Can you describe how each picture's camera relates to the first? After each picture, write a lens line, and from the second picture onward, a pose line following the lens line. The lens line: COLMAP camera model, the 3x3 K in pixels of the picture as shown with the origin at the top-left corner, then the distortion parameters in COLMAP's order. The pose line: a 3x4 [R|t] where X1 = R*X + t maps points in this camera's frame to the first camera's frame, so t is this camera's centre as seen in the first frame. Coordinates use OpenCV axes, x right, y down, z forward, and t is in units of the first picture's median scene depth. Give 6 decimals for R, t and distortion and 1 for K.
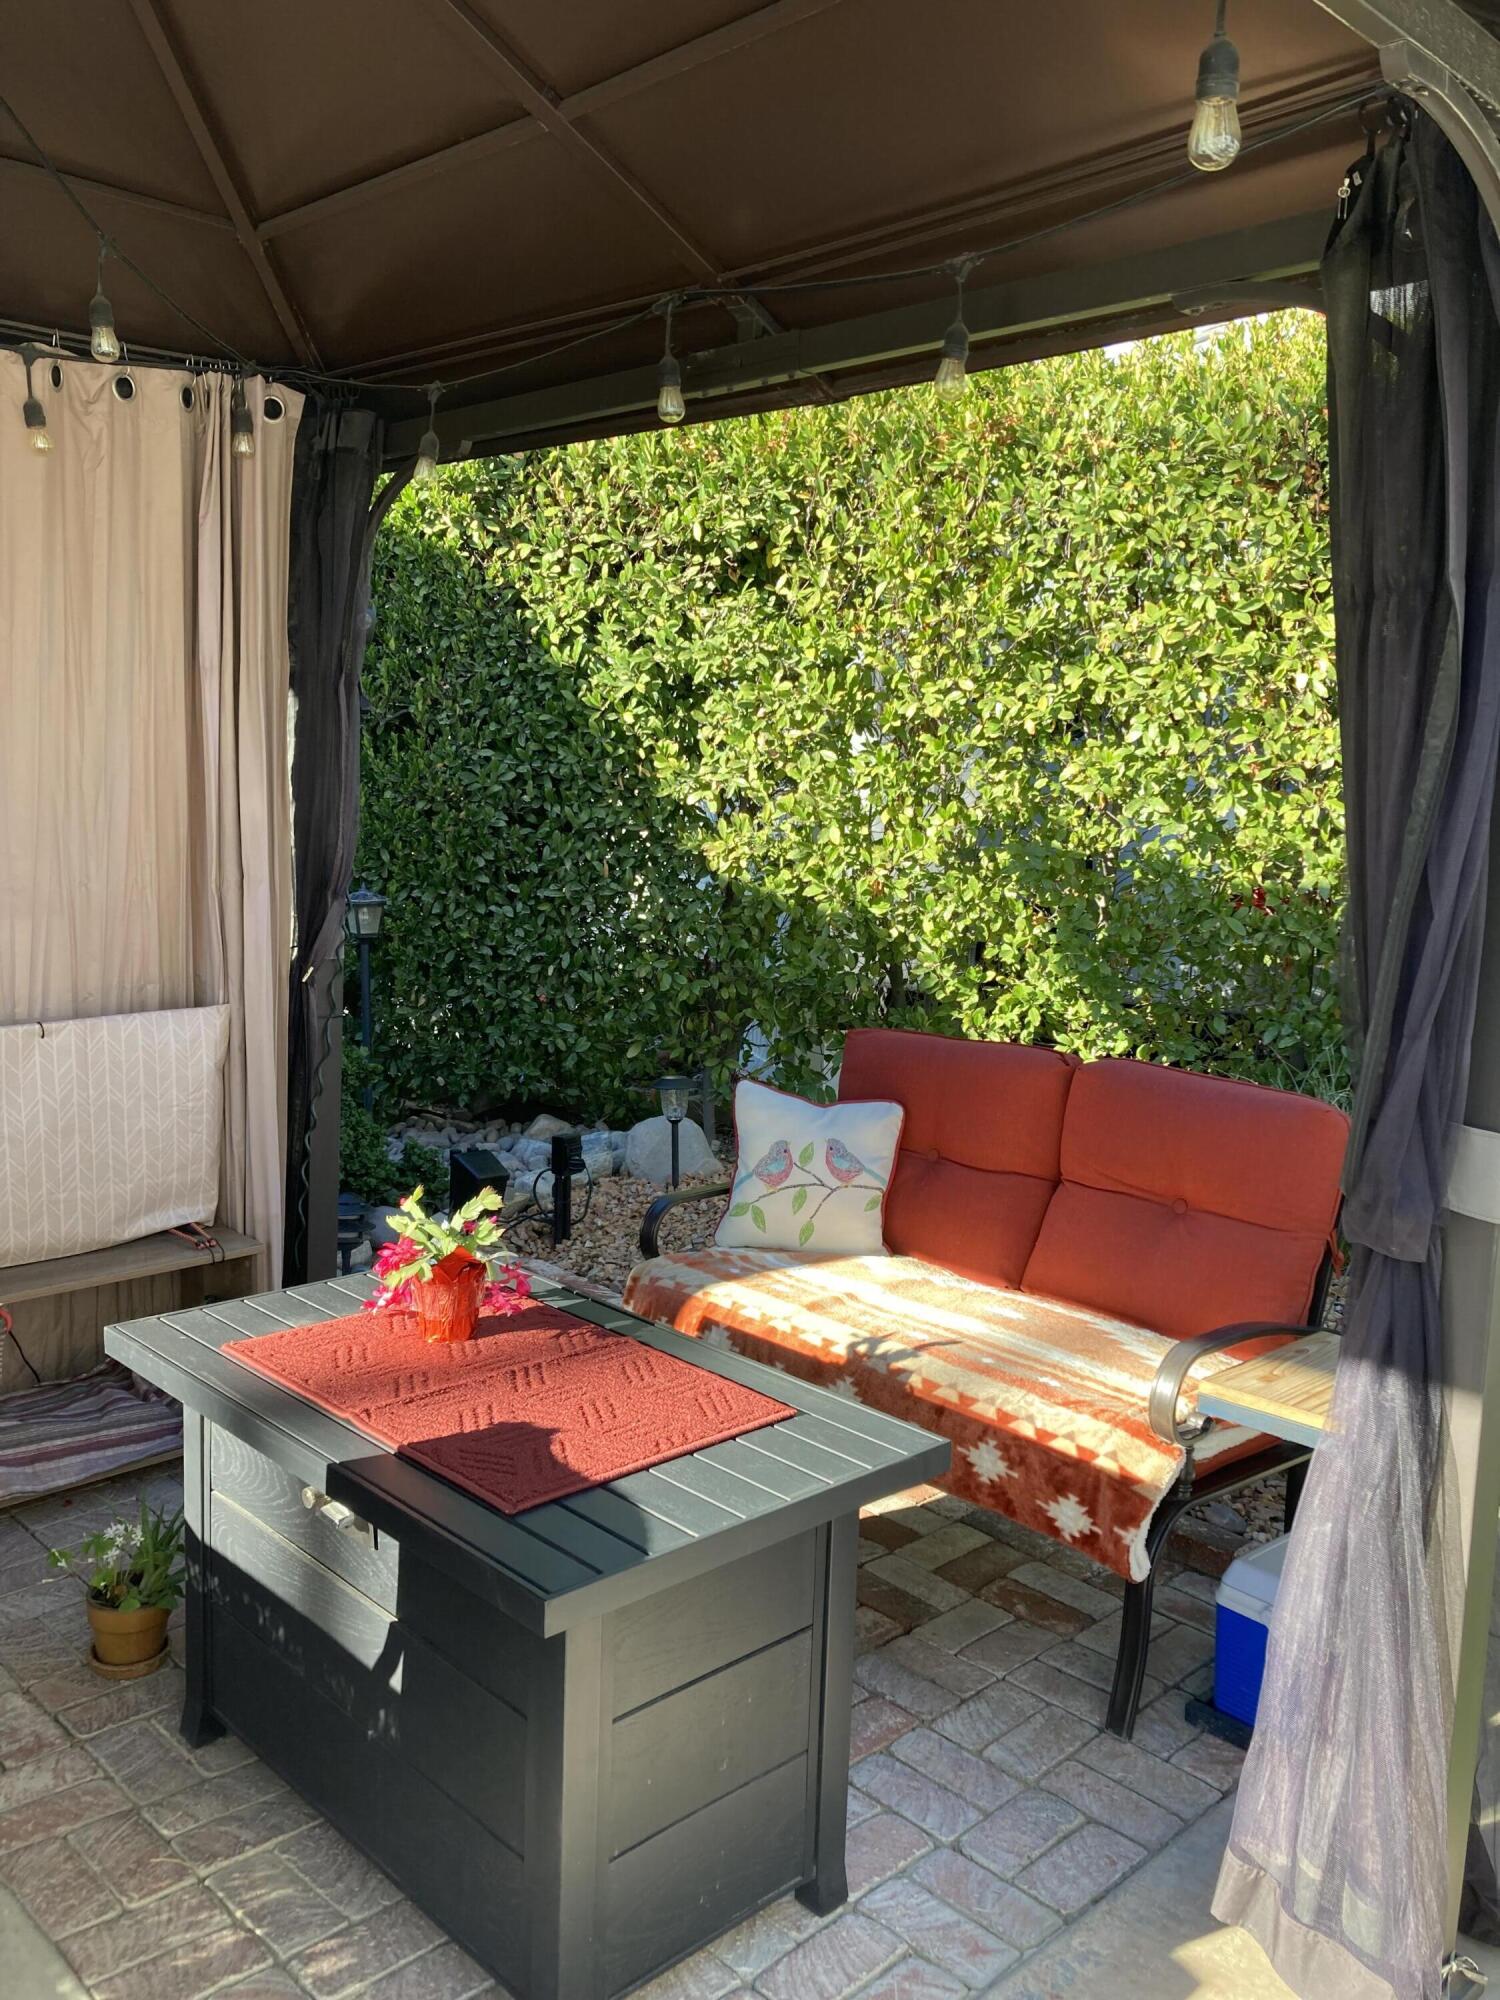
lens RADIAL K [[1630.6, 0, 752.0], [0, 1630.6, 1001.6], [0, 0, 1]] dist [0.023552, -0.022053]
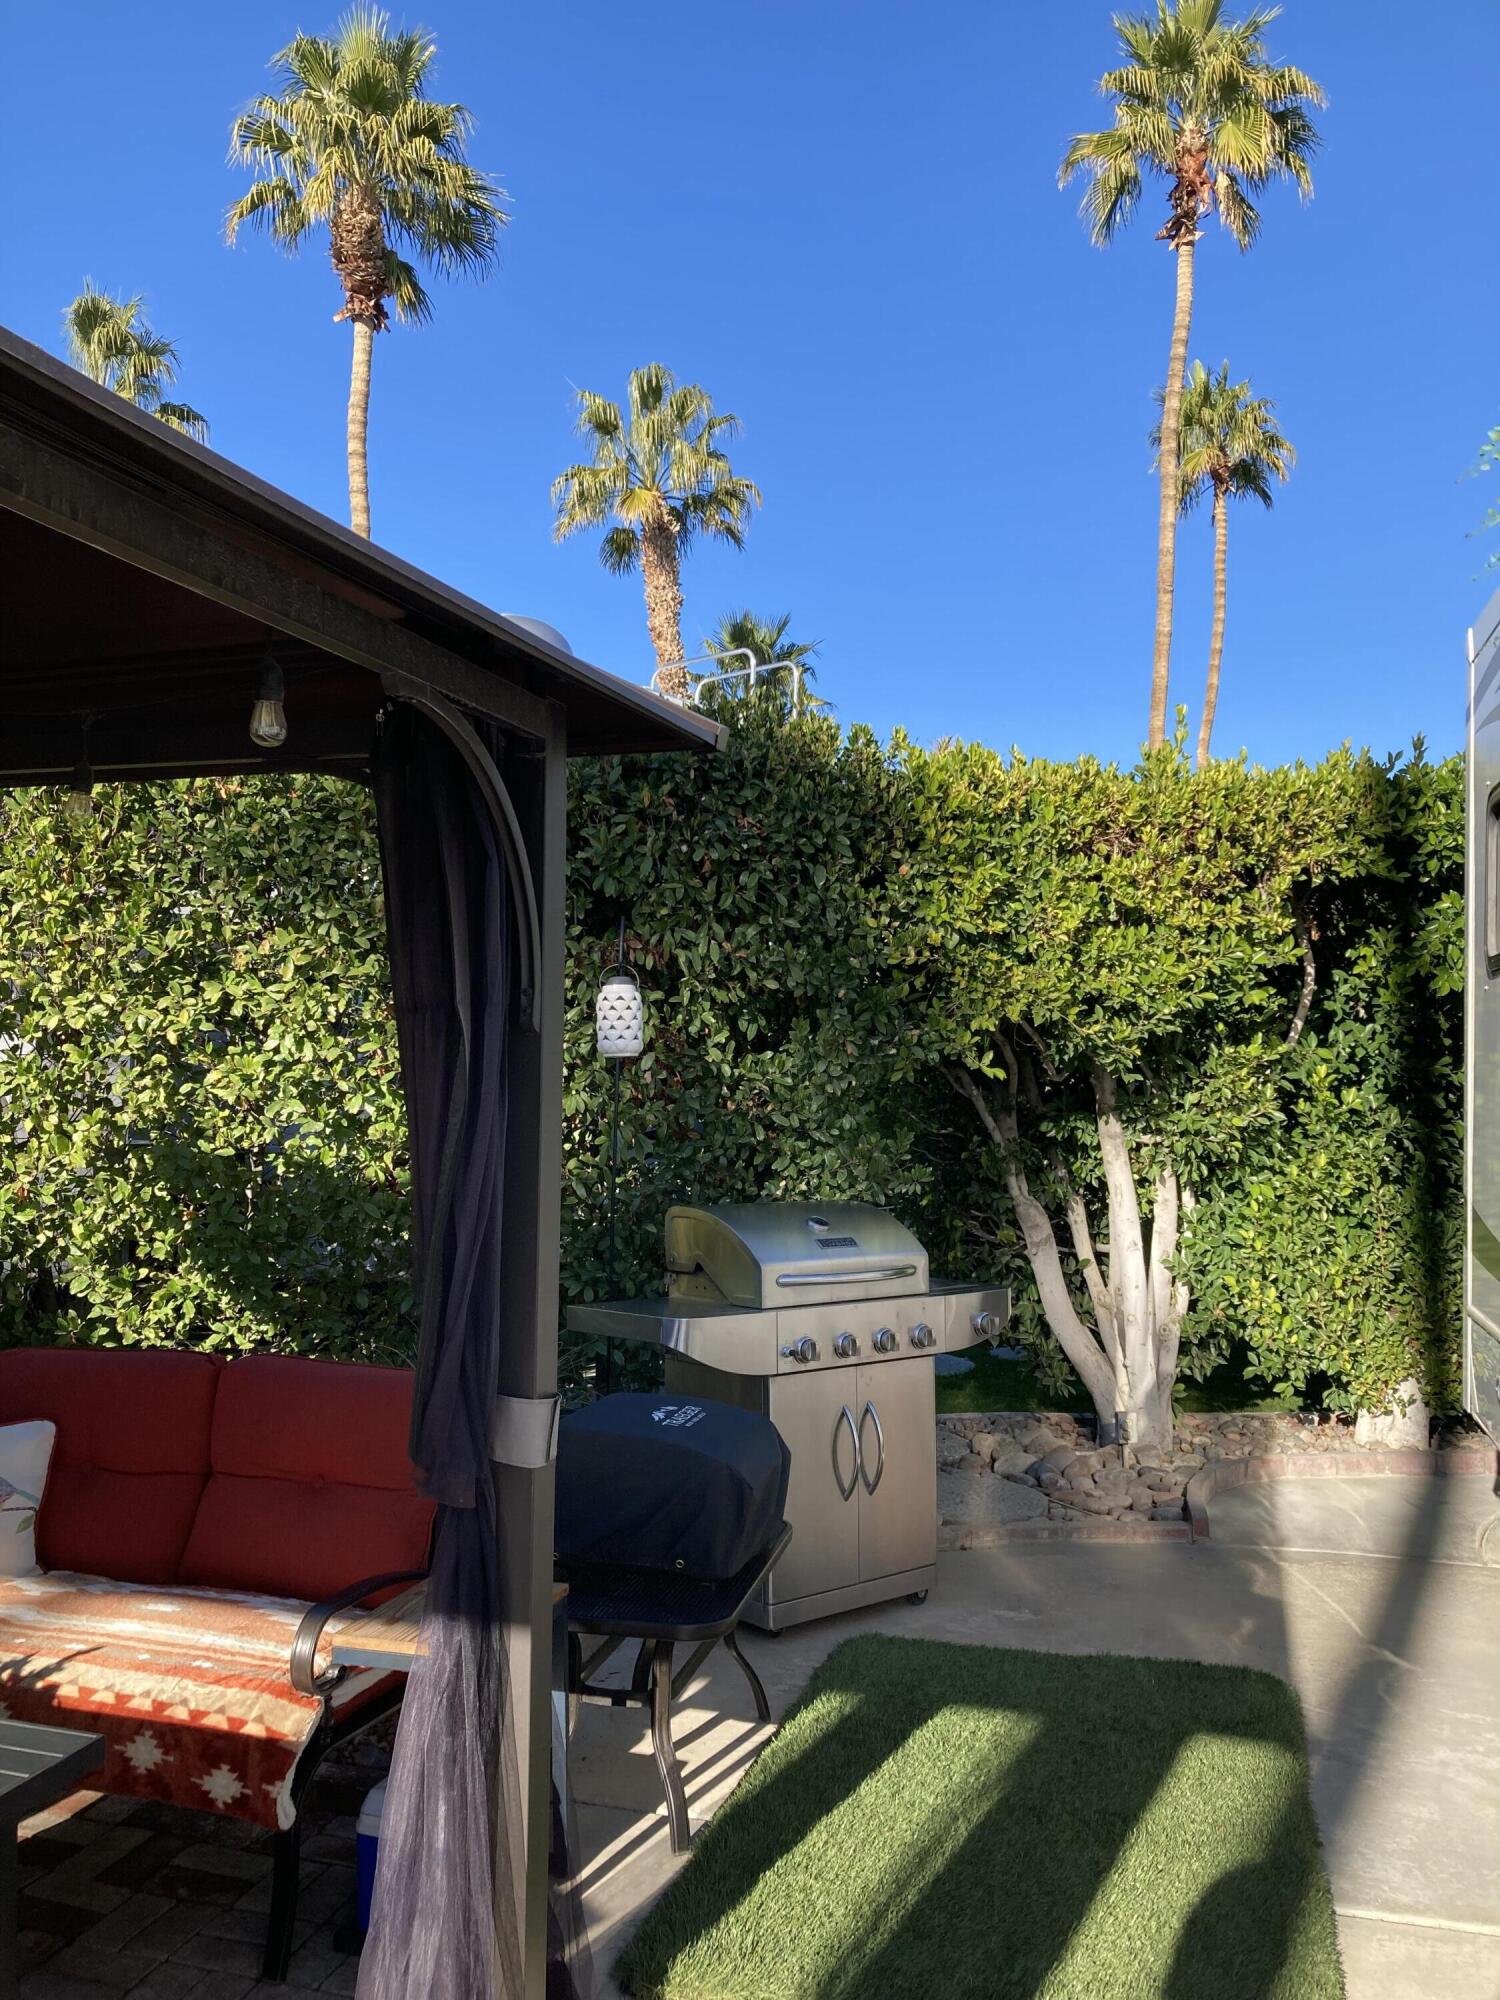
lens RADIAL K [[1630.6, 0, 755.4], [0, 1630.6, 1008.7], [0, 0, 1]] dist [0.023552, -0.022053]
pose [[0.879119, -0.014853, 0.476372, -0.005528], [0.083861, 0.988741, -0.123933, -0.021941], [-0.469167, 0.148900, 0.870466, -0.124068]]
